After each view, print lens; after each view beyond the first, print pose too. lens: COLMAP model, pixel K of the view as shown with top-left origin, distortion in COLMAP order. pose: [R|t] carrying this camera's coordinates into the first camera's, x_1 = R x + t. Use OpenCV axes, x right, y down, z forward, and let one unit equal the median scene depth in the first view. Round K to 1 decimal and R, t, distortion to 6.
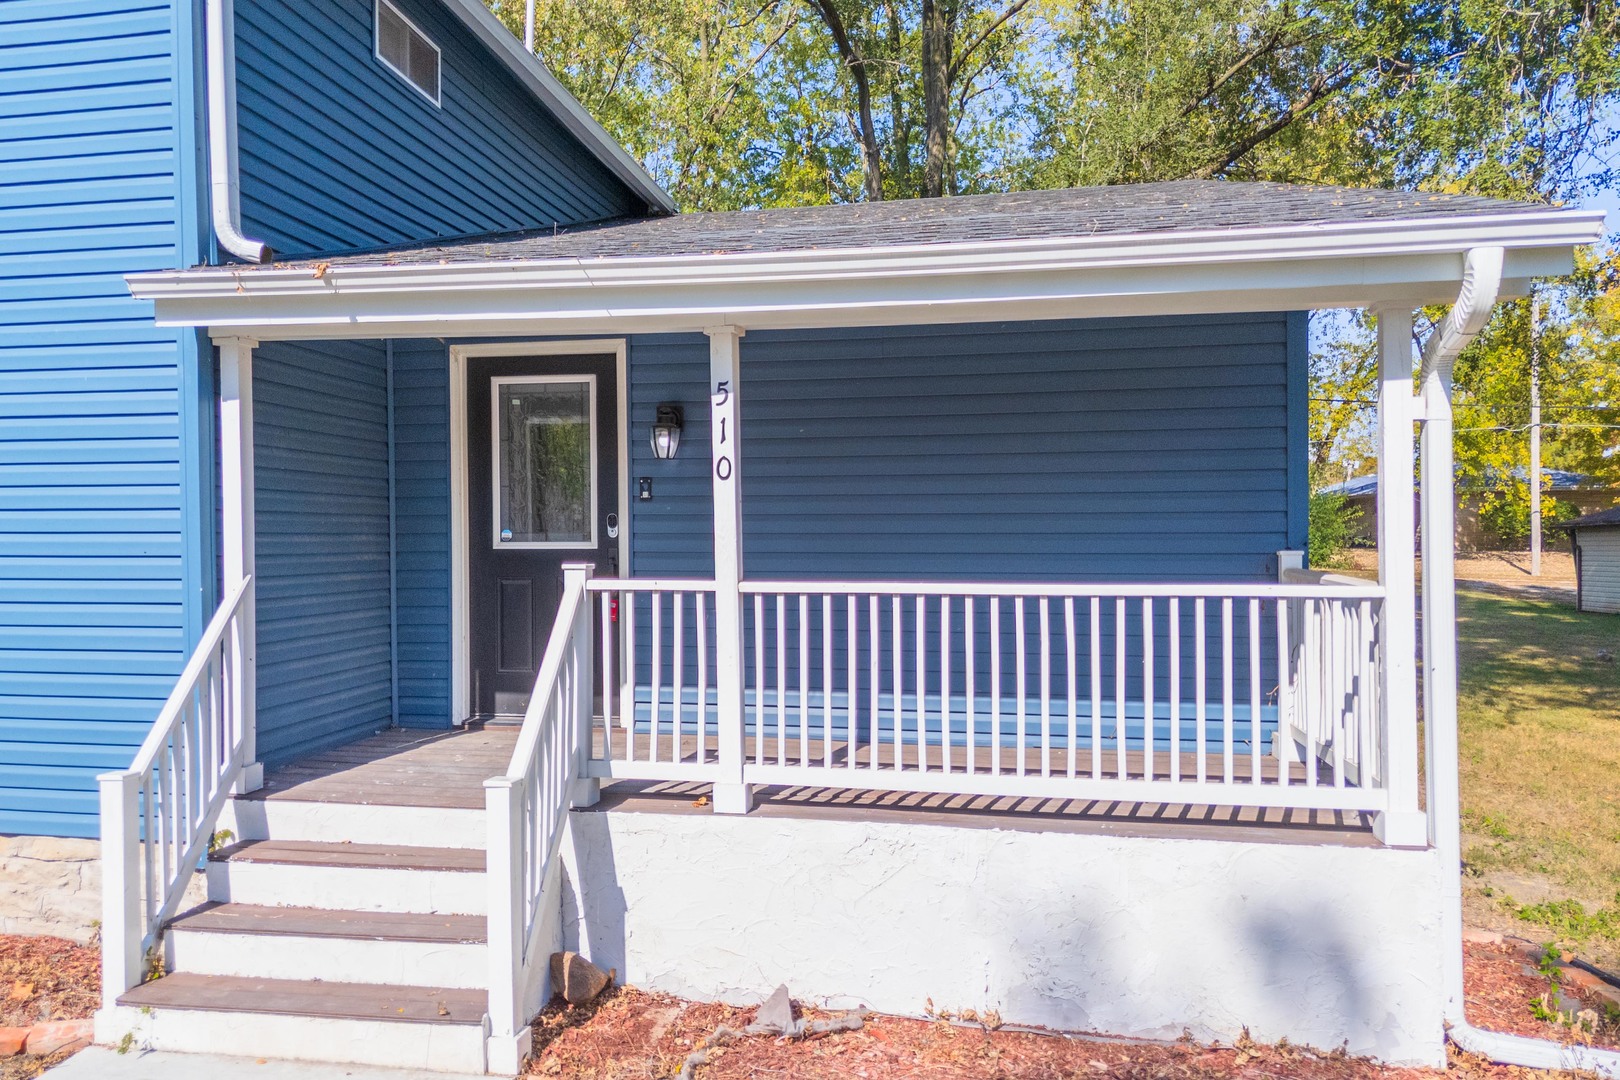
lens RADIAL K [[1118.7, 0, 798.6], [0, 1118.7, 544.7], [0, 0, 1]] dist [0.029062, -0.006475]
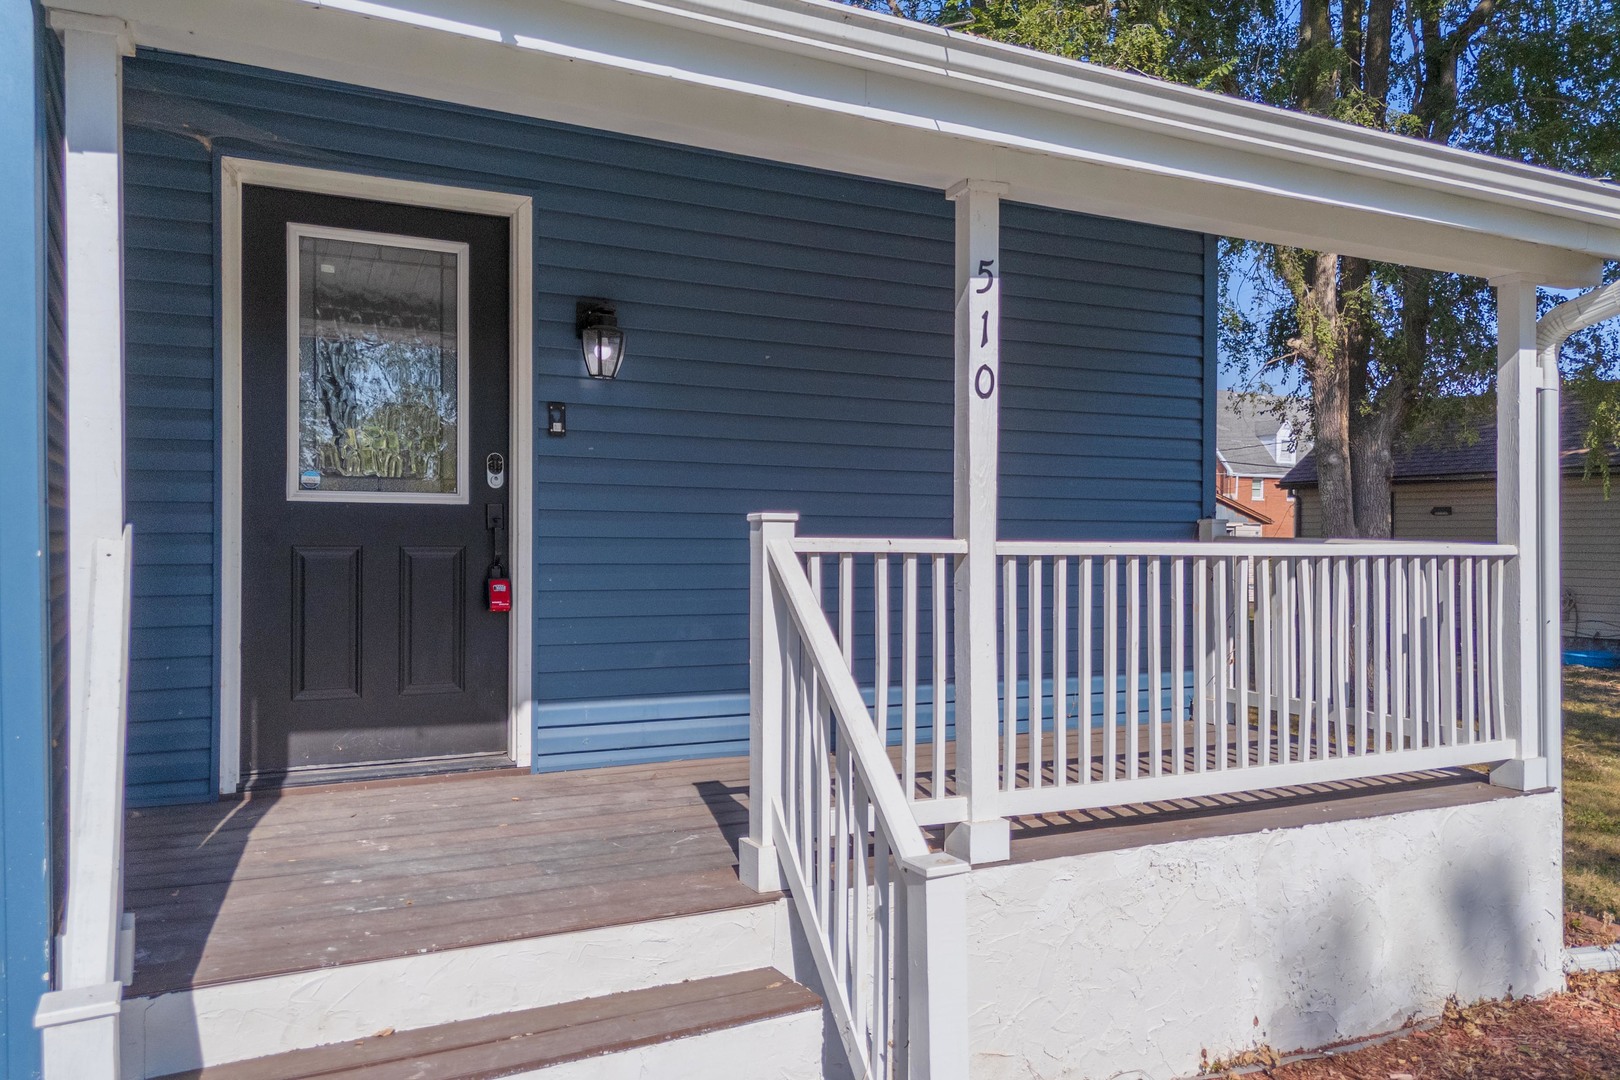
lens RADIAL K [[1118.7, 0, 800.1], [0, 1118.7, 535.6], [0, 0, 1]] dist [0.029062, -0.006475]
pose [[0.820229, 0.005627, 0.572008, -0.573419], [-0.005362, 0.999983, -0.002149, 0.032641], [-0.572010, -0.001305, 0.820245, 0.478419]]
